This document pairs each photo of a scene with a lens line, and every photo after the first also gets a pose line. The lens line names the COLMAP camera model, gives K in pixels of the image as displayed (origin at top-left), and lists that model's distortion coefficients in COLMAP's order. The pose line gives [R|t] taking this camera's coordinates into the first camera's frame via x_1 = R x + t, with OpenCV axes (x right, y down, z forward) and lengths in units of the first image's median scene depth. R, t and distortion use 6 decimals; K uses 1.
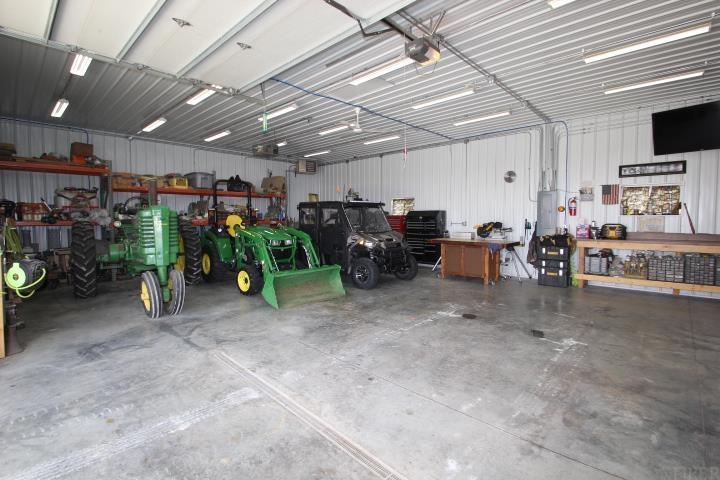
lens RADIAL K [[335.6, 0, 360.1], [0, 335.6, 233.0], [0, 0, 1]] dist [0.017641, -0.020407]
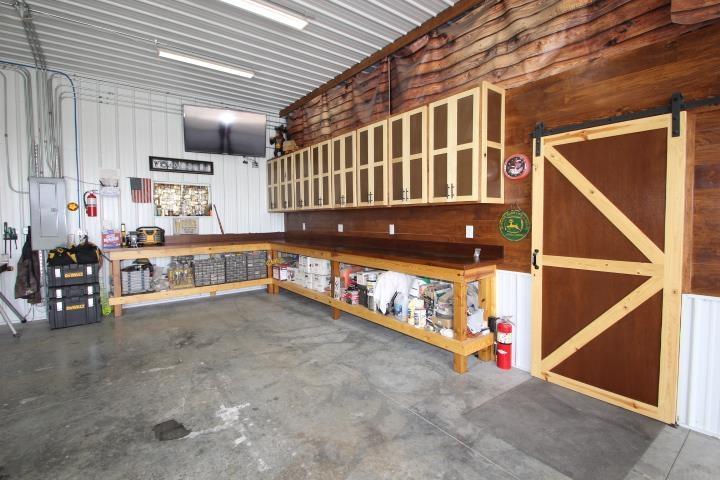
lens RADIAL K [[335.6, 0, 360.1], [0, 335.6, 233.0], [0, 0, 1]] dist [0.017641, -0.020407]
pose [[0.160697, -0.039386, 0.986218, 0.033793], [0.054141, 0.998051, 0.031037, -0.010019], [-0.985518, 0.048407, 0.162516, 0.370531]]
